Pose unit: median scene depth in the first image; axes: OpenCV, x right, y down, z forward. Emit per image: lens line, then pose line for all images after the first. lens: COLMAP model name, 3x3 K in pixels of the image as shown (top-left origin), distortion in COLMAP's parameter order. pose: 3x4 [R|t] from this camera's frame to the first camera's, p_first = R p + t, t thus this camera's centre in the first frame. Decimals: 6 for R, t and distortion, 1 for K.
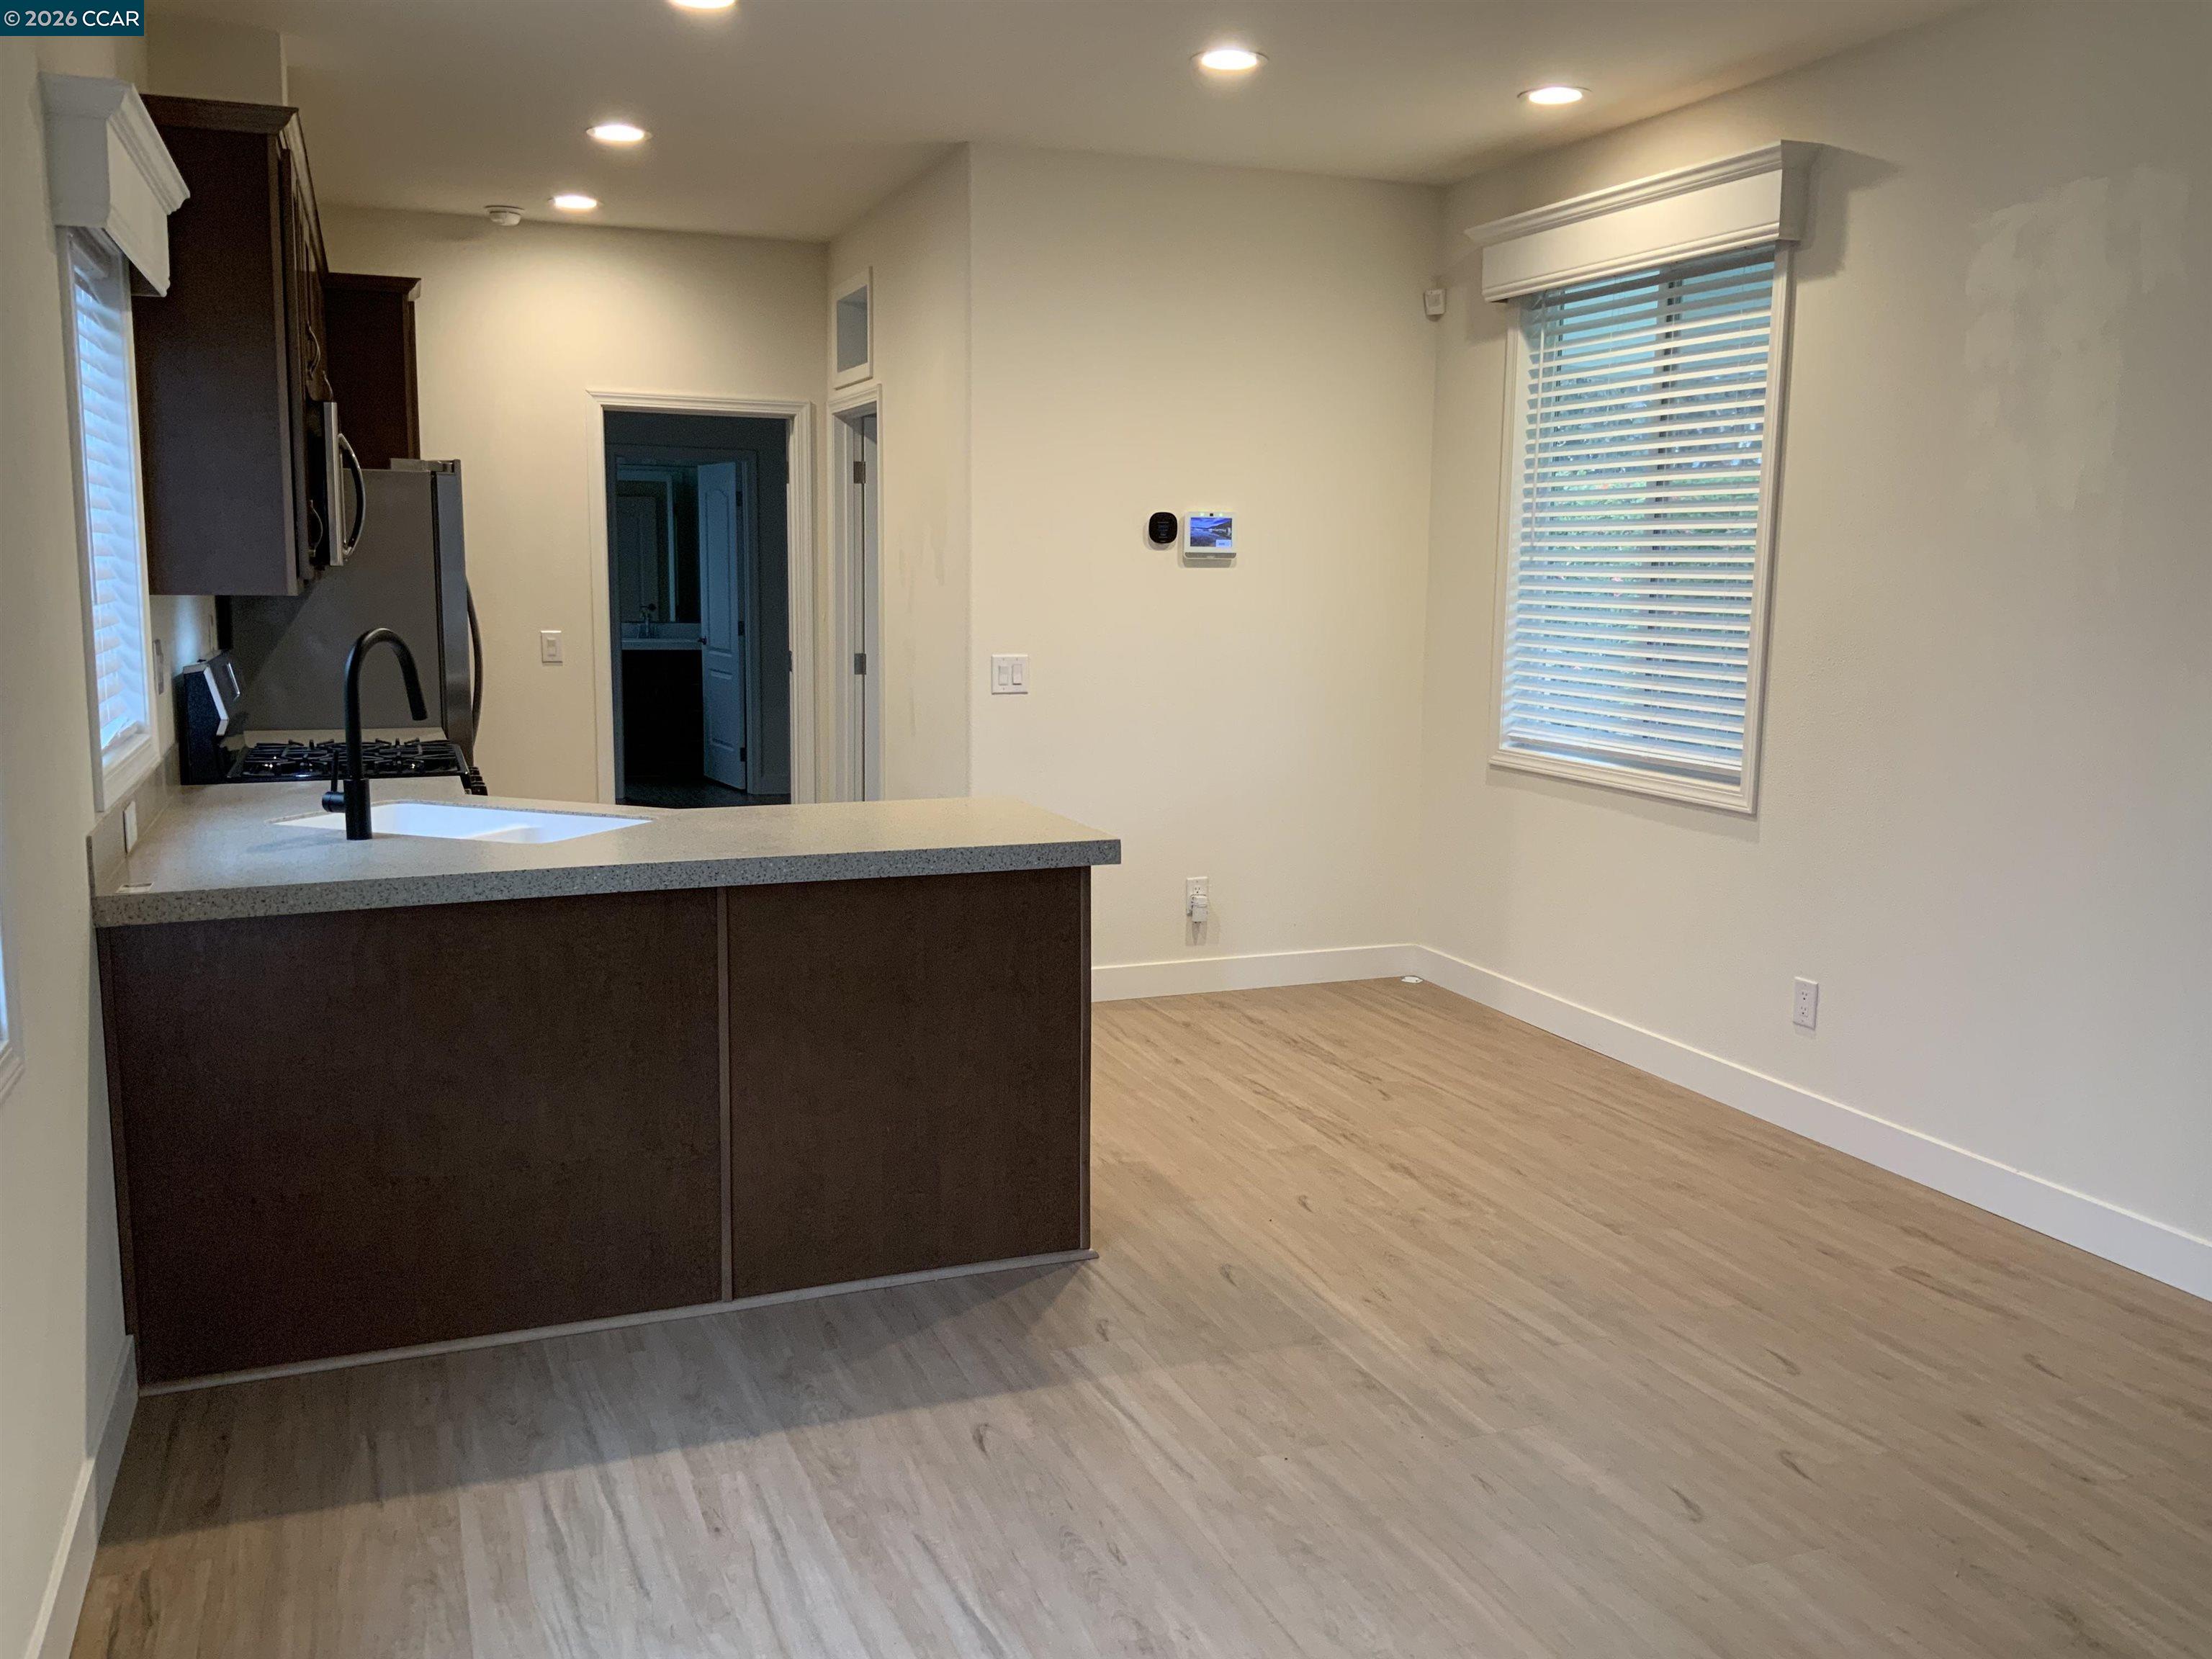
lens RADIAL K [[1824.1, 0, 1121.0], [0, 1824.1, 823.4], [0, 0, 1]] dist [0.056923, -0.117293]
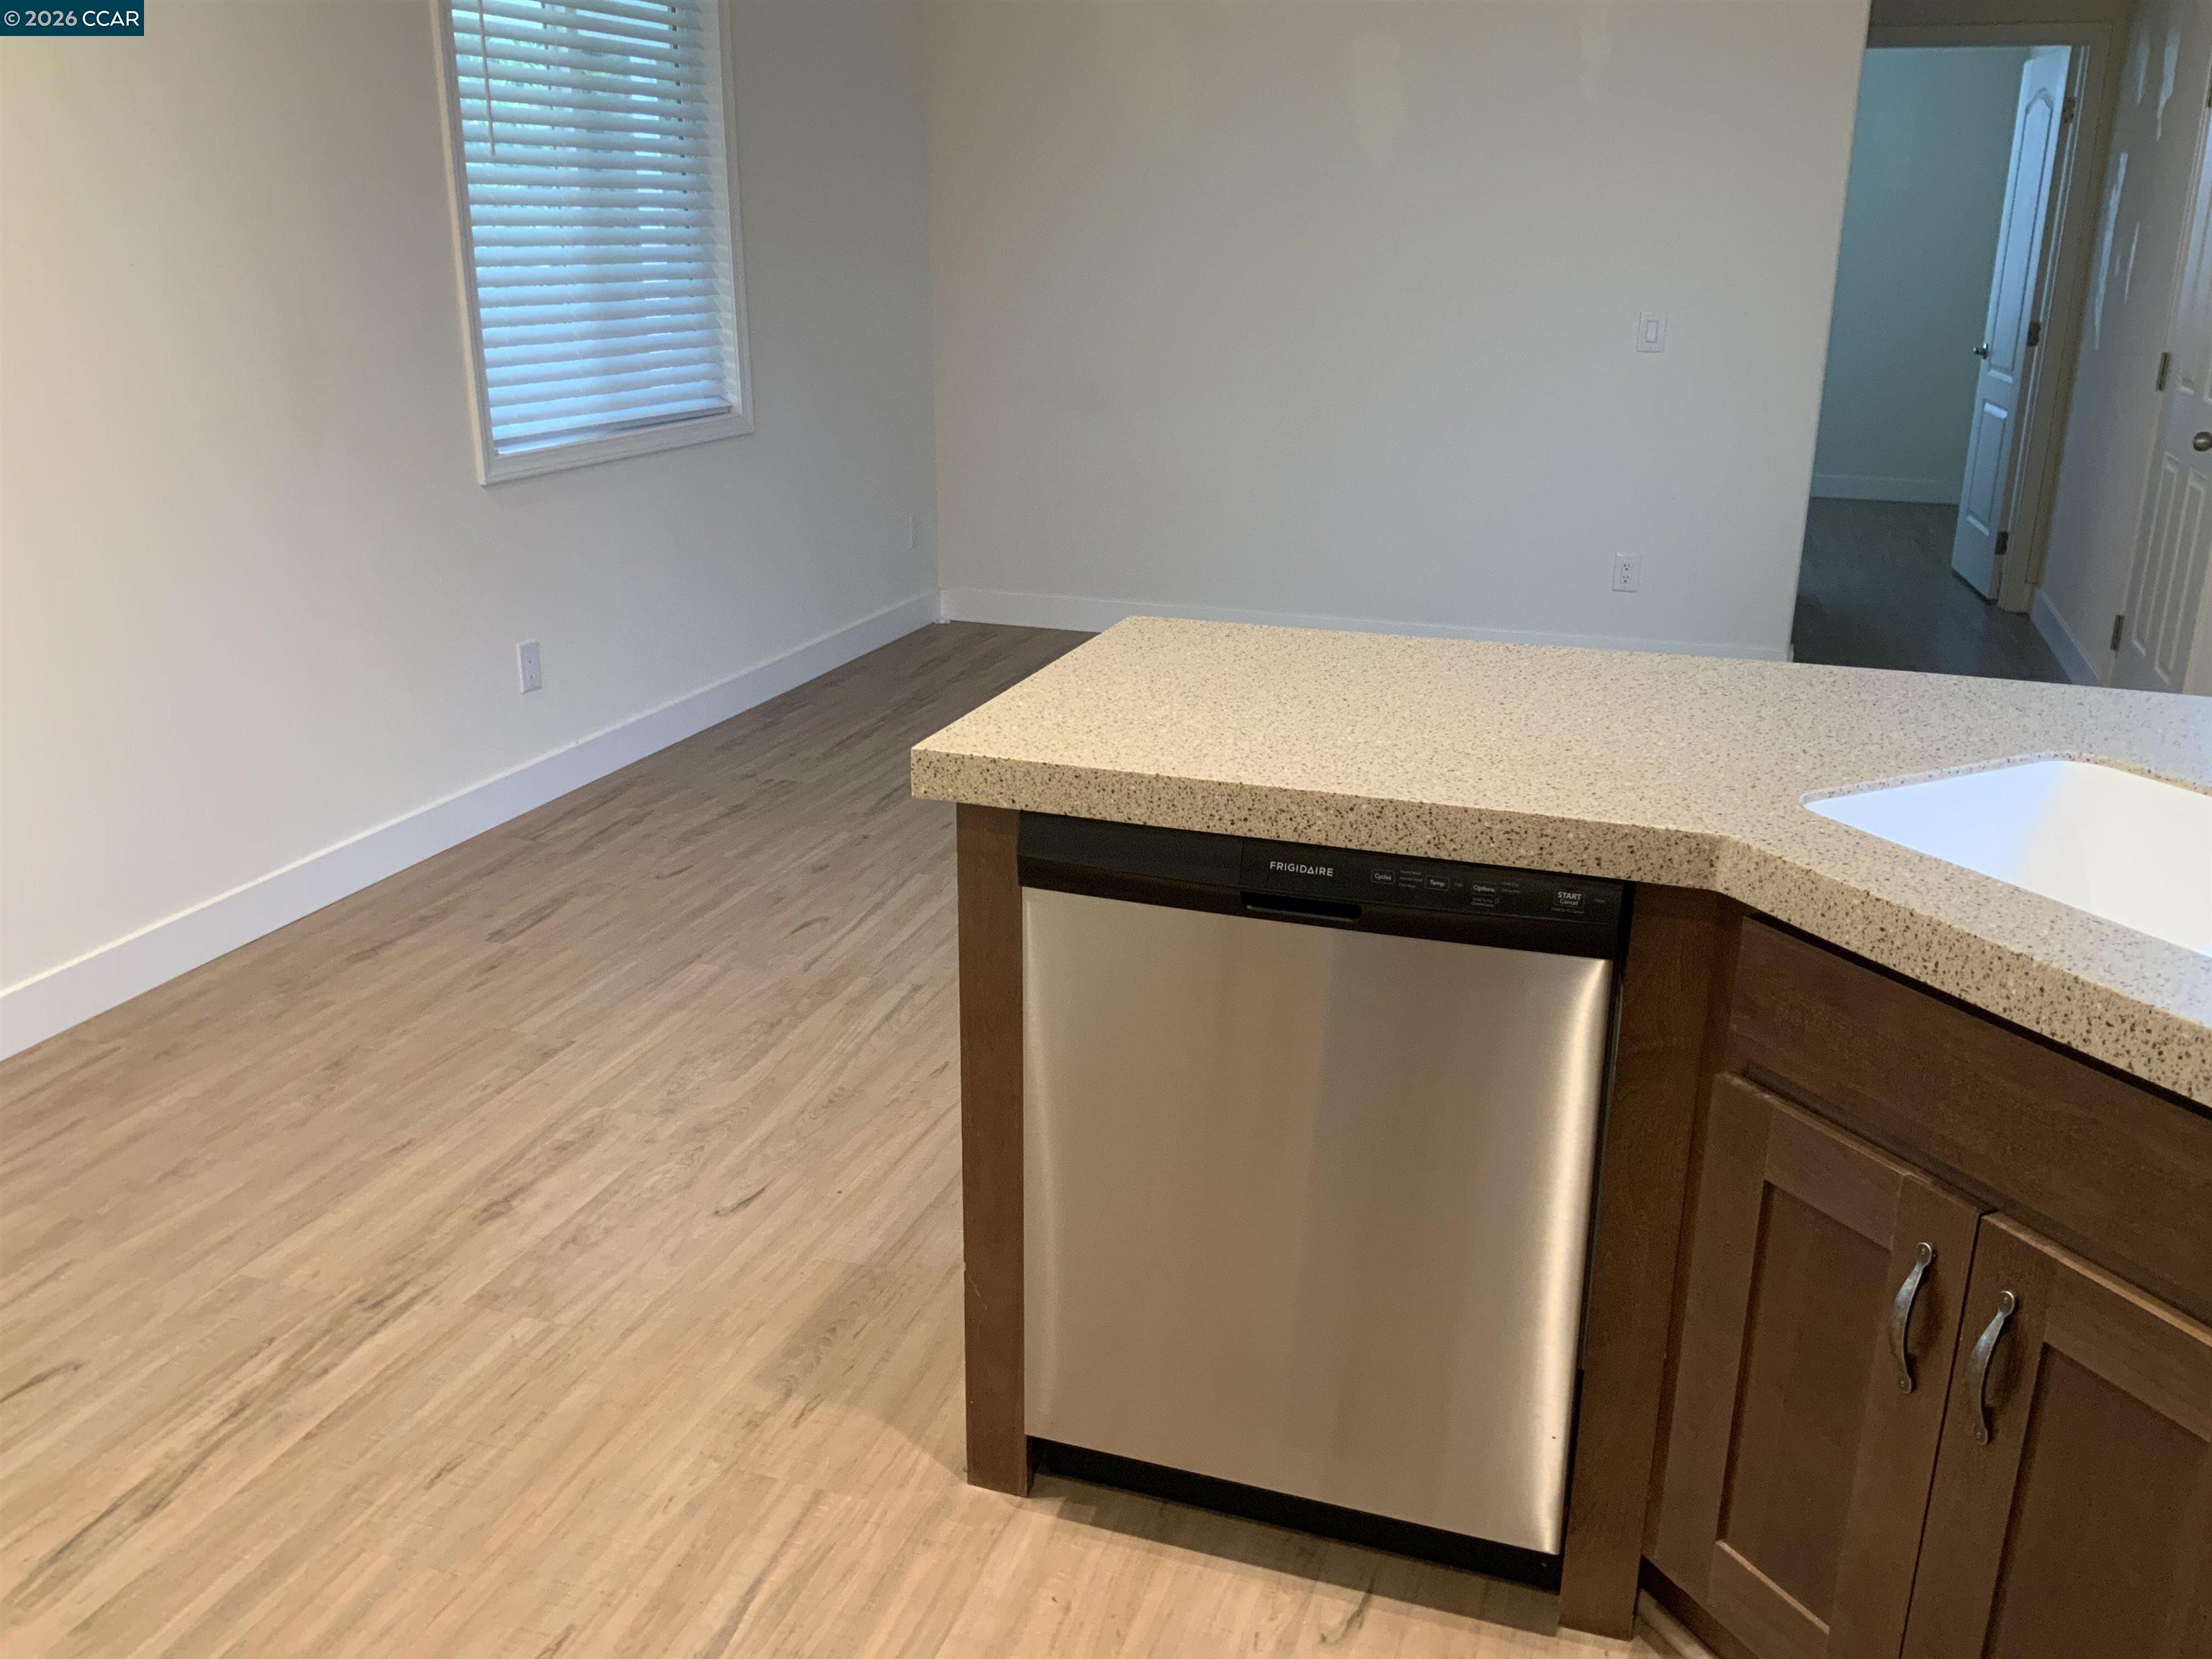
lens RADIAL K [[1824.1, 0, 1102.7], [0, 1824.1, 830.4], [0, 0, 1]] dist [0.056923, -0.117293]
pose [[-0.756758, -0.220704, 0.615311, -0.394556], [0.077443, 0.904383, 0.419636, -0.188299], [-0.649092, 0.365214, -0.667307, 1.392865]]
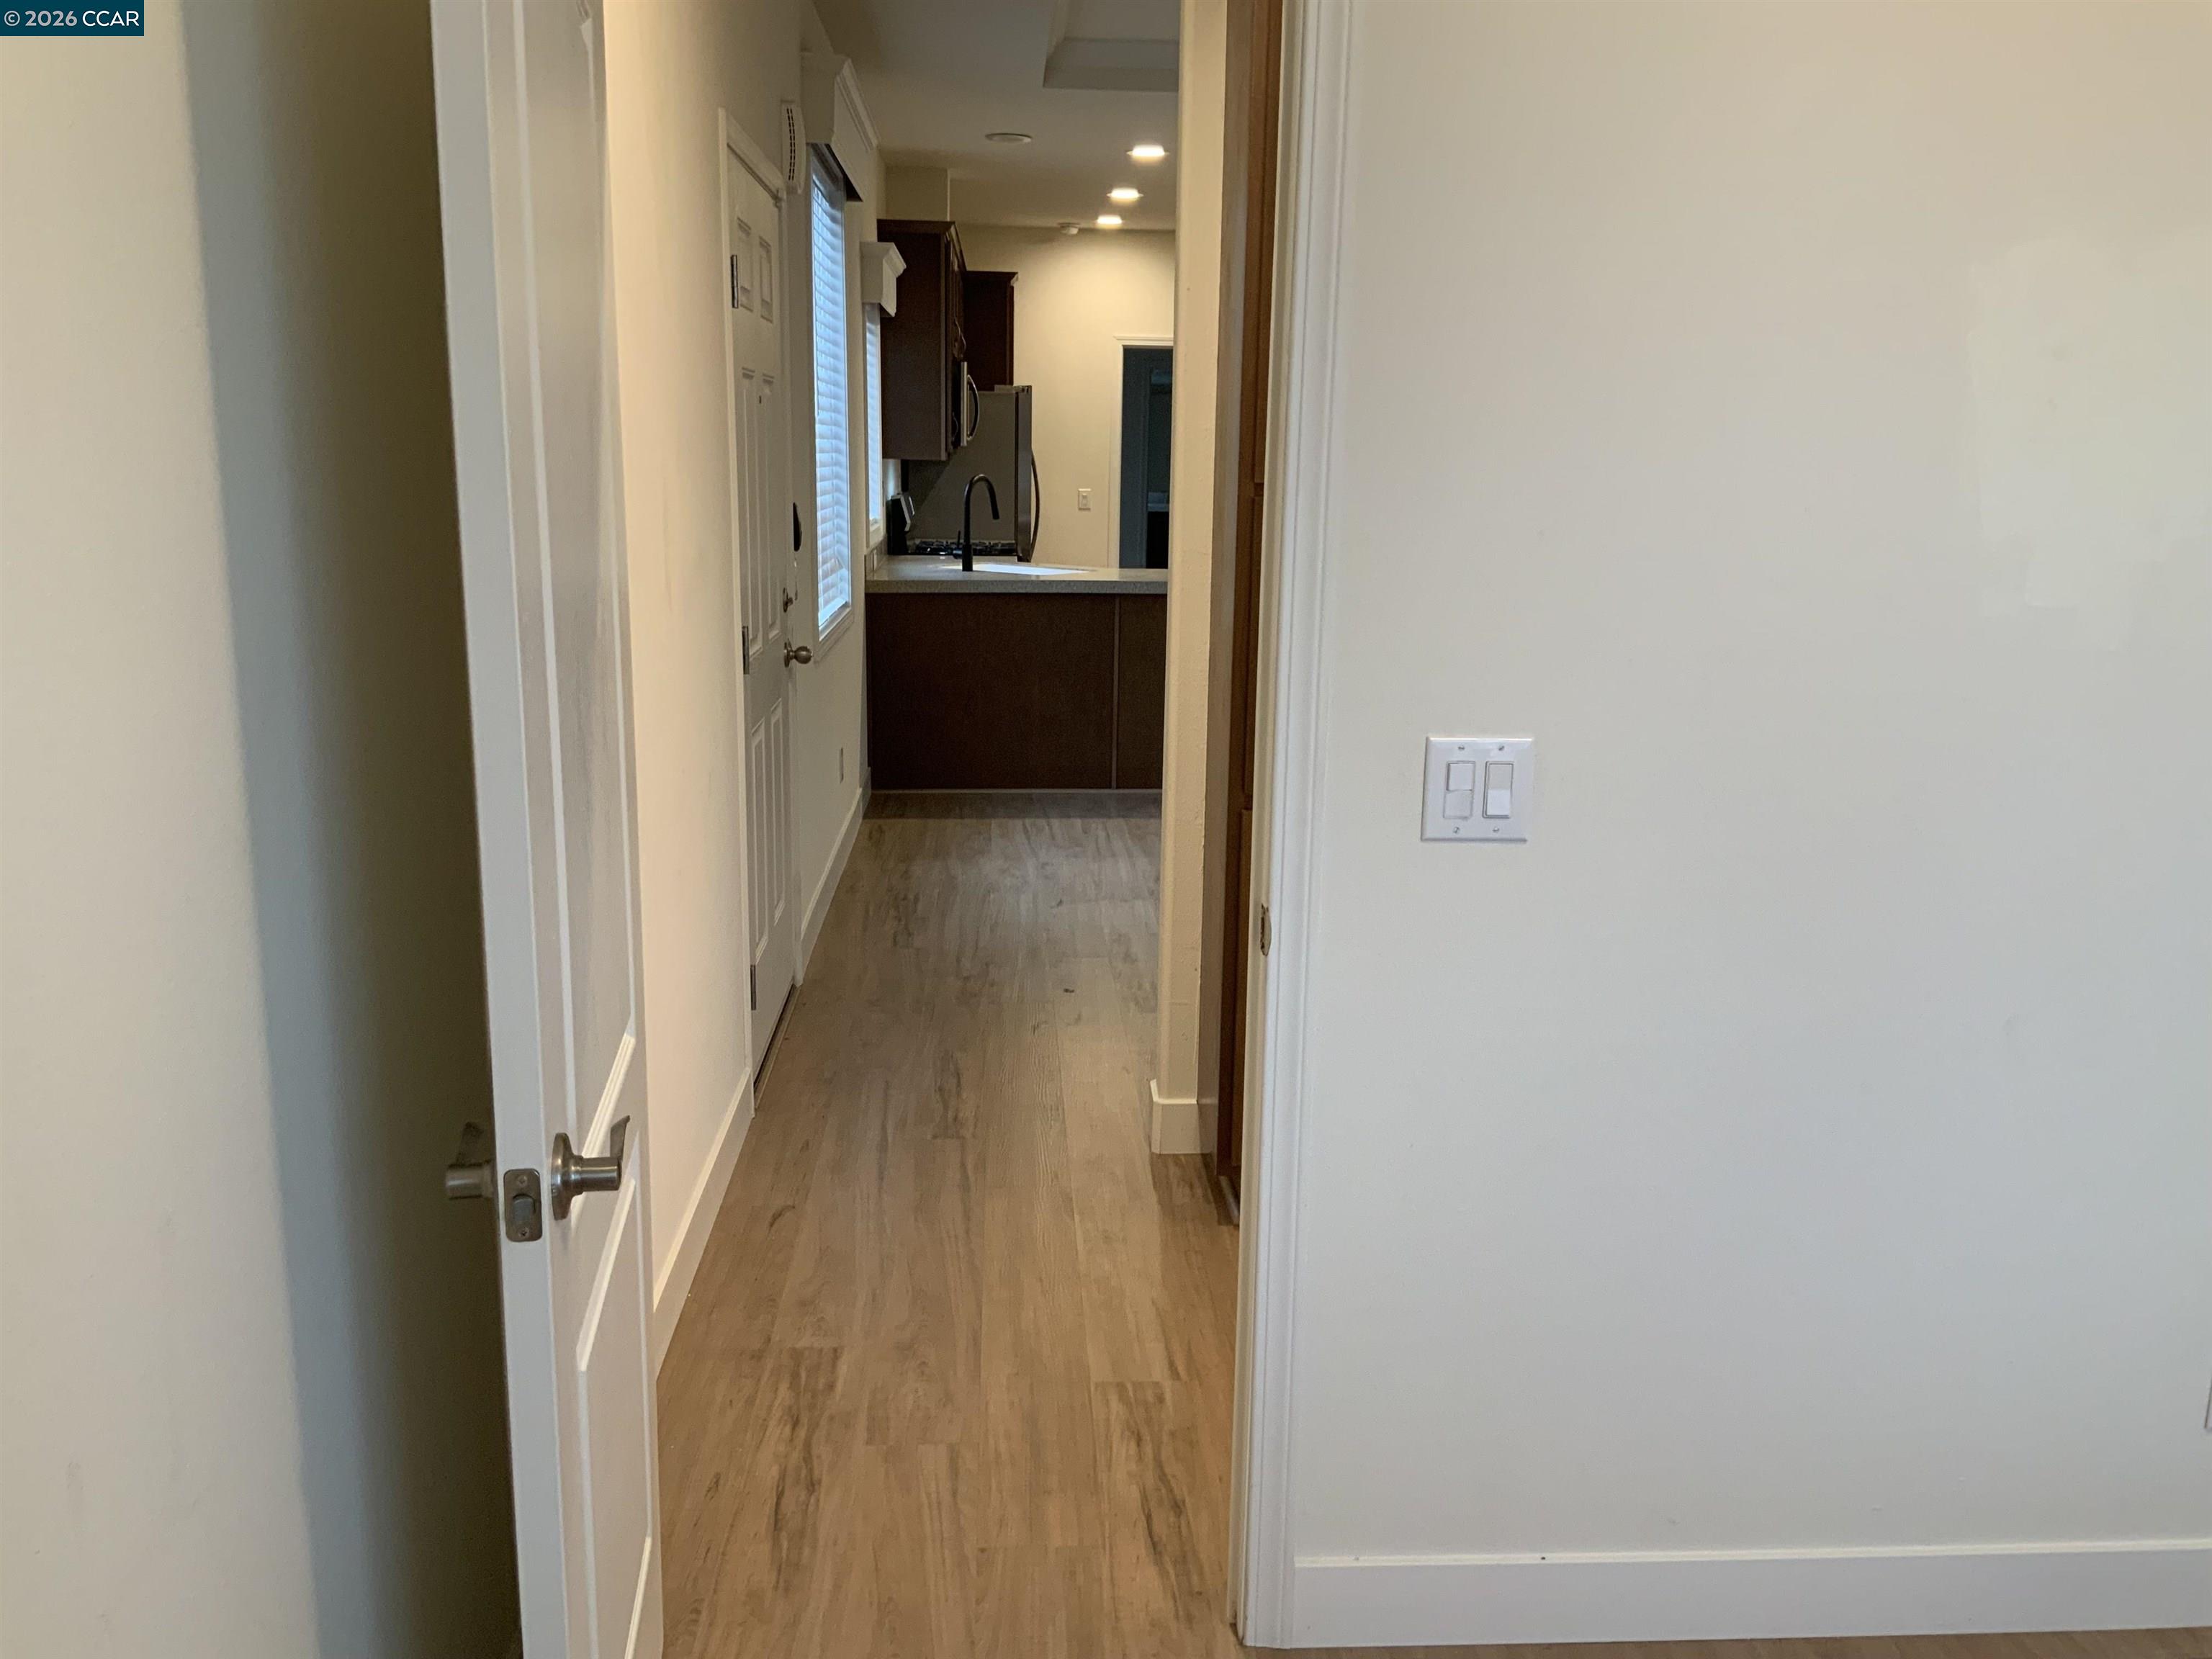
lens RADIAL K [[1824.1, 0, 1116.3], [0, 1824.1, 826.2], [0, 0, 1]] dist [0.056923, -0.117293]
pose [[0.949639, 0.068865, -0.305686, 0.418549], [-0.050237, 0.996392, 0.068402, 0.144933], [0.309293, -0.049600, 0.949672, -0.978068]]
